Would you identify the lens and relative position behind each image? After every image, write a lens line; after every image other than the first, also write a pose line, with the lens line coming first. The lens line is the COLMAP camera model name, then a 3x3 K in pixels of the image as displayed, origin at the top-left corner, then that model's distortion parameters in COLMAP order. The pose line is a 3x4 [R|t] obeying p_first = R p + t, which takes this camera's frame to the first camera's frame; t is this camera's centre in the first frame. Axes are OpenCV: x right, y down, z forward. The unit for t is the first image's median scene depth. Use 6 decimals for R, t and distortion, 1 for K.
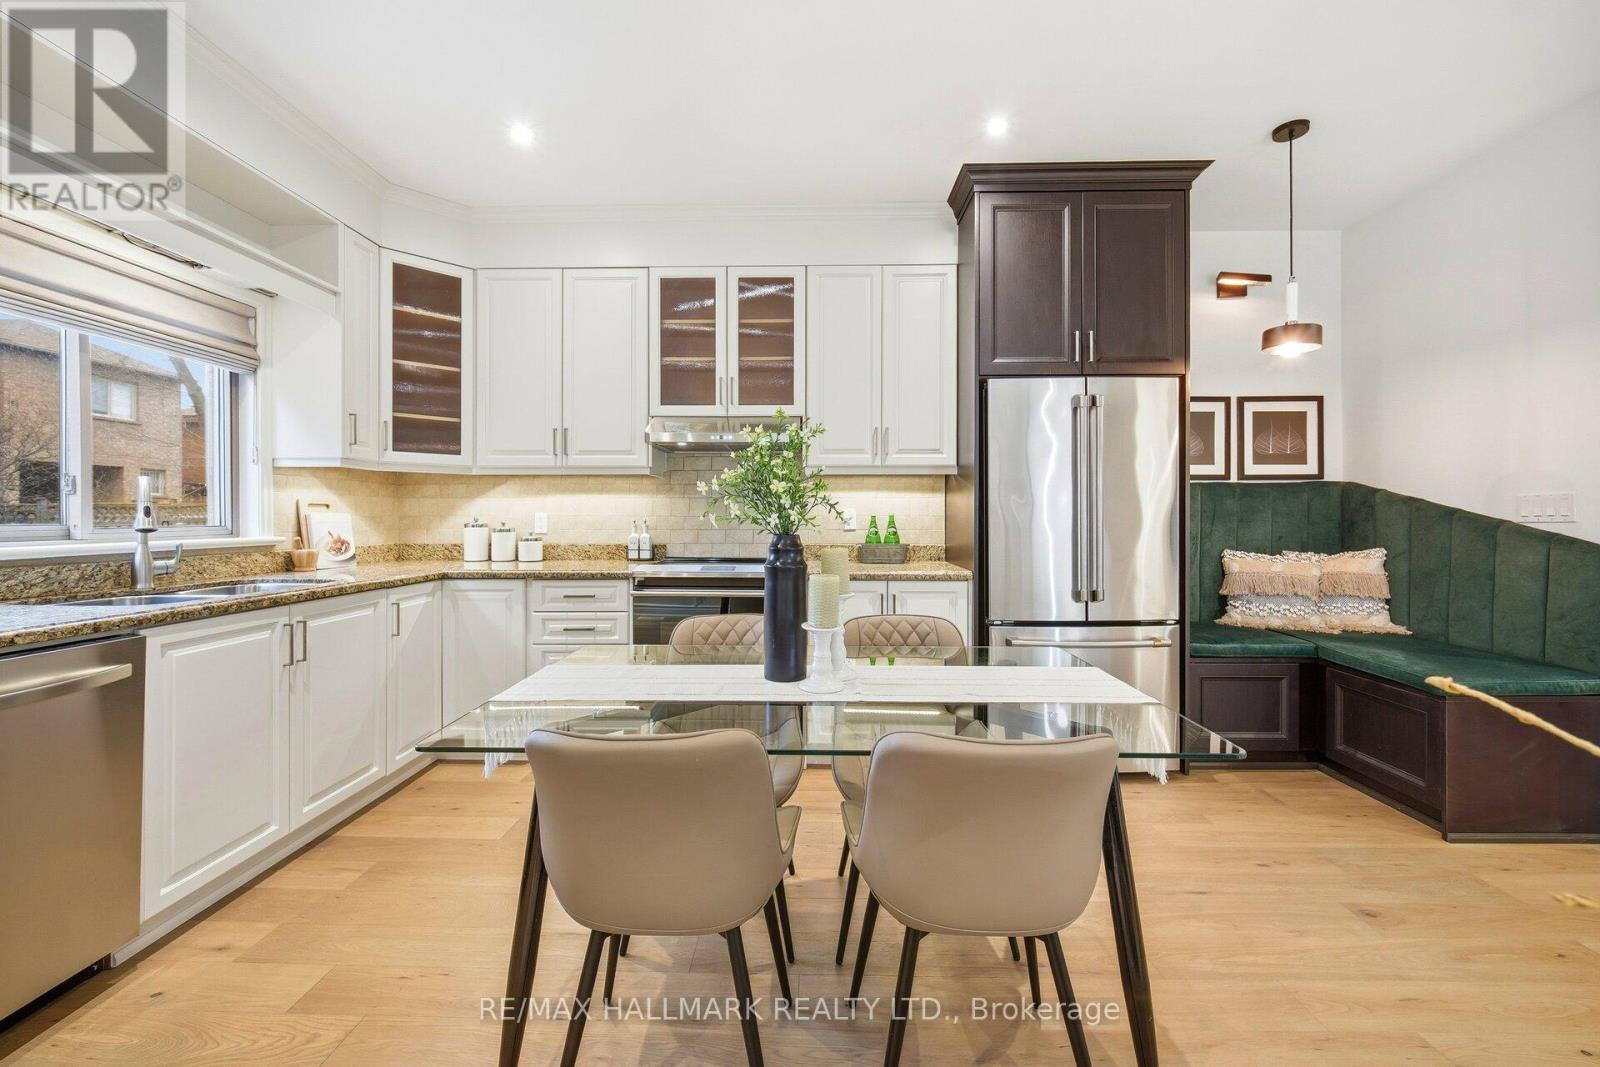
lens RADIAL K [[648.5, 0, 796.7], [0, 648.5, 517.8], [0, 0, 1]] dist [-0.005493, -0.000464]
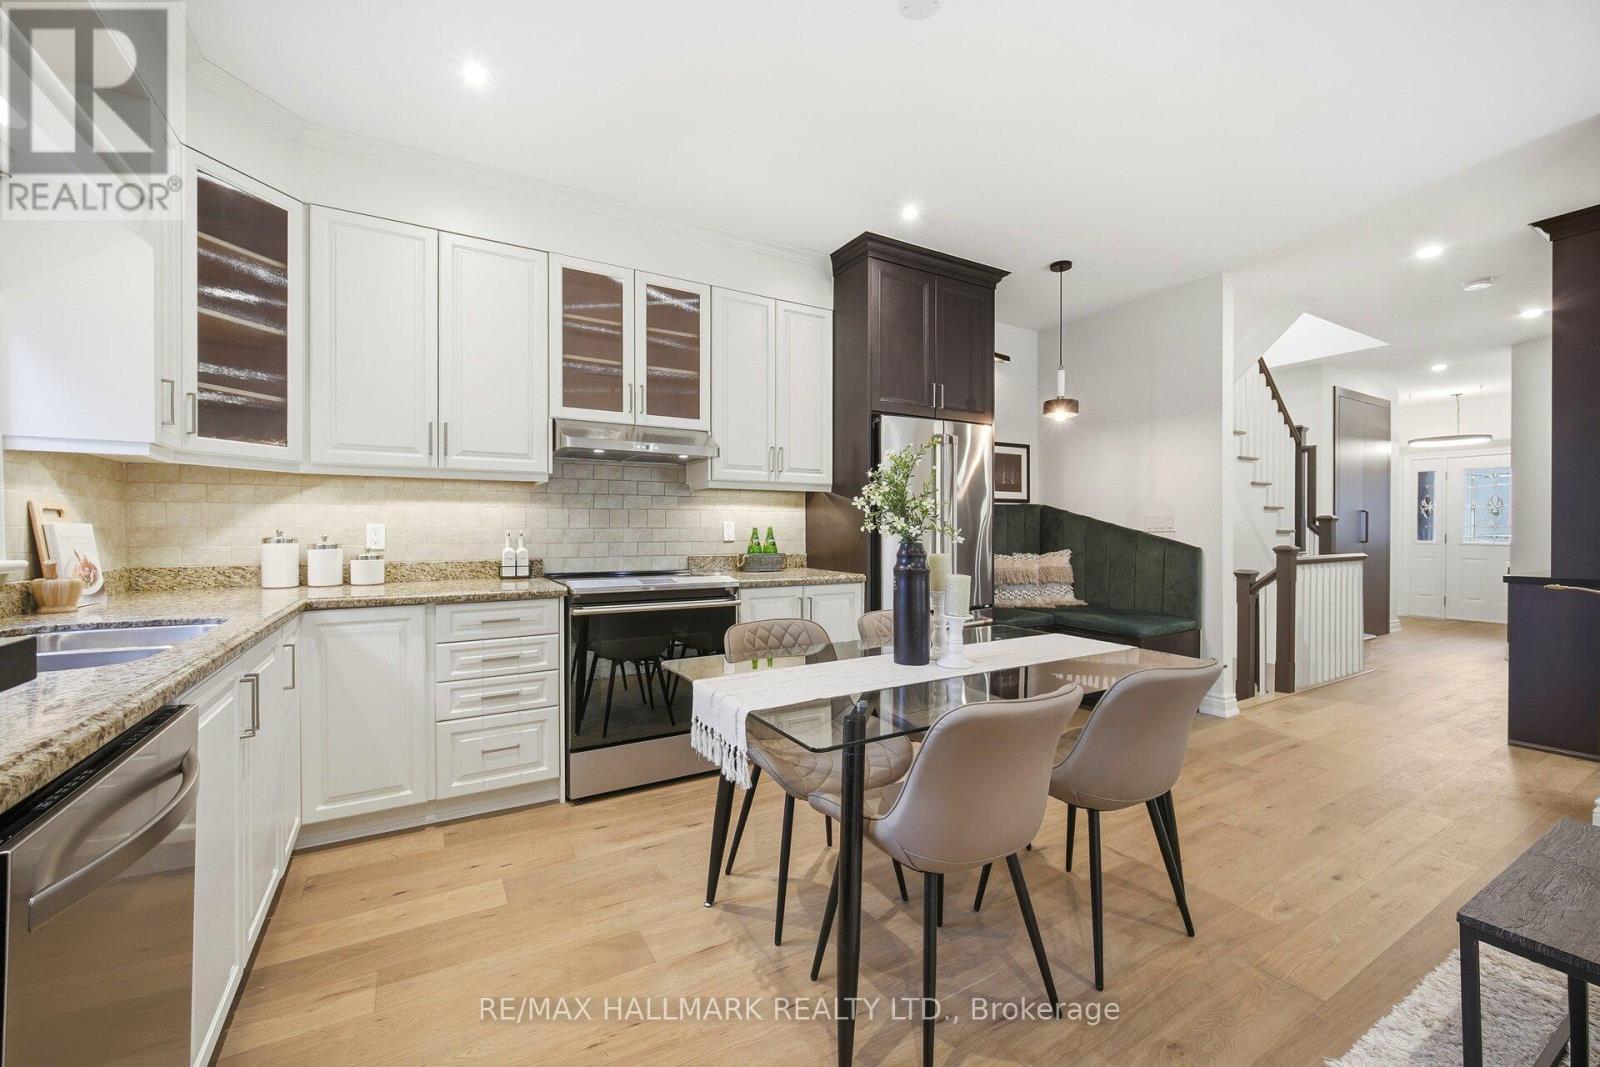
lens RADIAL K [[648.5, 0, 800.6], [0, 648.5, 535.3], [0, 0, 1]] dist [-0.005493, -0.000464]
pose [[0.847139, -0.005368, 0.531345, -0.415324], [0.001109, 0.999965, 0.008334, 0.000386], [-0.531371, -0.006471, 0.847115, 0.047534]]
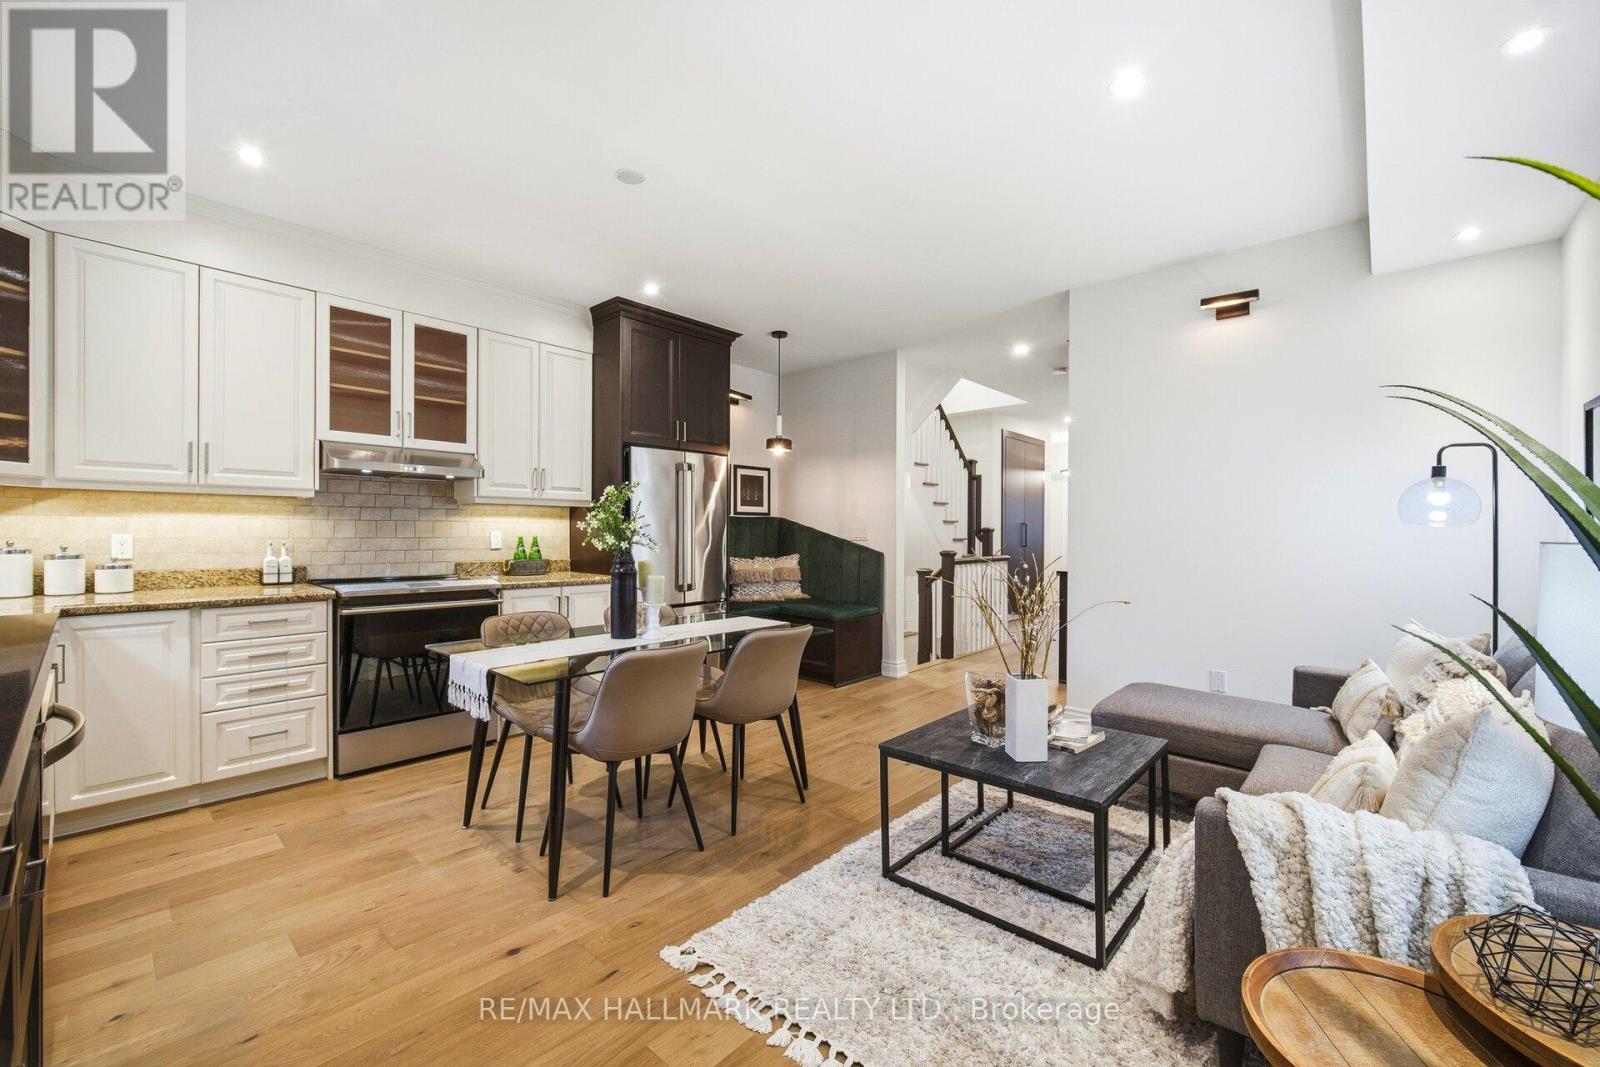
lens RADIAL K [[648.5, 0, 800.3], [0, 648.5, 537.8], [0, 0, 1]] dist [-0.005493, -0.000464]
pose [[0.651947, -0.003931, 0.758254, -0.503661], [-0.004030, 0.999954, 0.008650, -0.015877], [-0.758254, -0.008695, 0.651902, -0.229919]]
